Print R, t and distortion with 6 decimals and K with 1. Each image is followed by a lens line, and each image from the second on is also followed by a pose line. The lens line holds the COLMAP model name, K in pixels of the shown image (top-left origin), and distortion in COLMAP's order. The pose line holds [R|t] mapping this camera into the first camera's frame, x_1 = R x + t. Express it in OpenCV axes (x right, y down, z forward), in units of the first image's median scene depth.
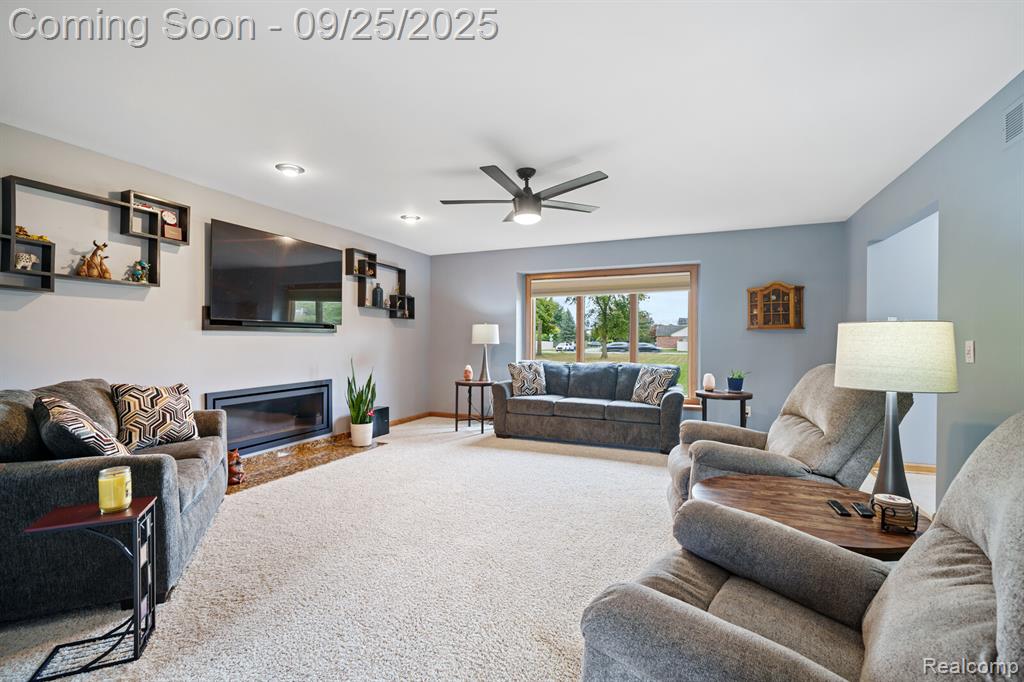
lens RADIAL K [[467.8, 0, 504.0], [0, 467.8, 337.7], [0, 0, 1]] dist [0.000288, 0.000107]
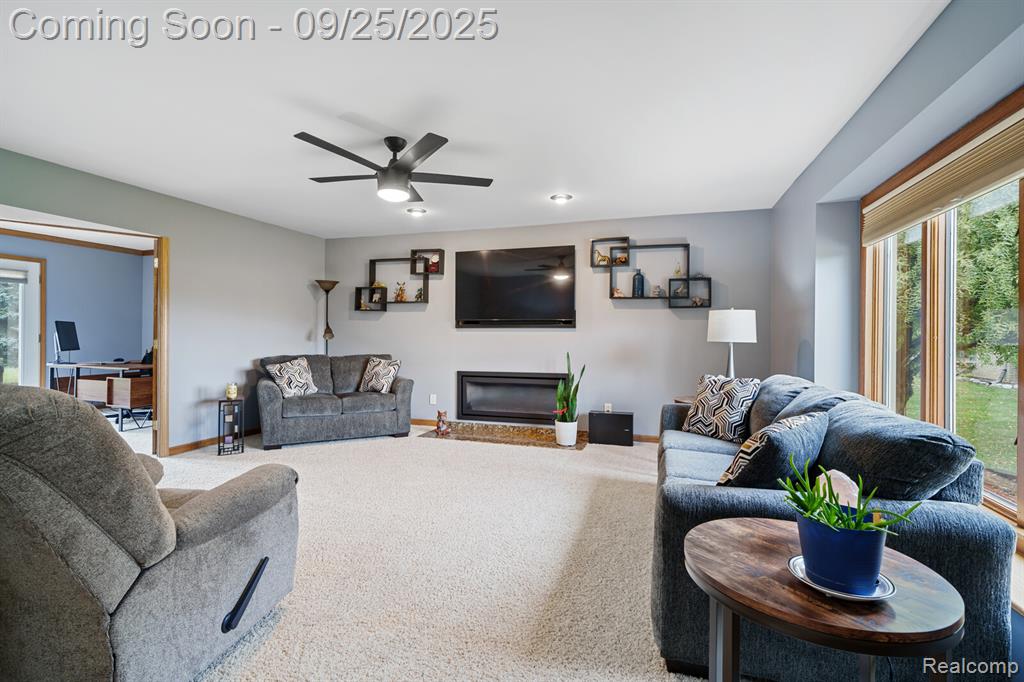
lens RADIAL K [[467.8, 0, 504.0], [0, 467.8, 337.7], [0, 0, 1]] dist [0.000288, 0.000107]
pose [[0.090006, 0.004021, -0.995933, 0.751168], [-0.000004, 0.999992, 0.004037, 0.007001], [0.995941, -0.000359, 0.090005, 0.902431]]
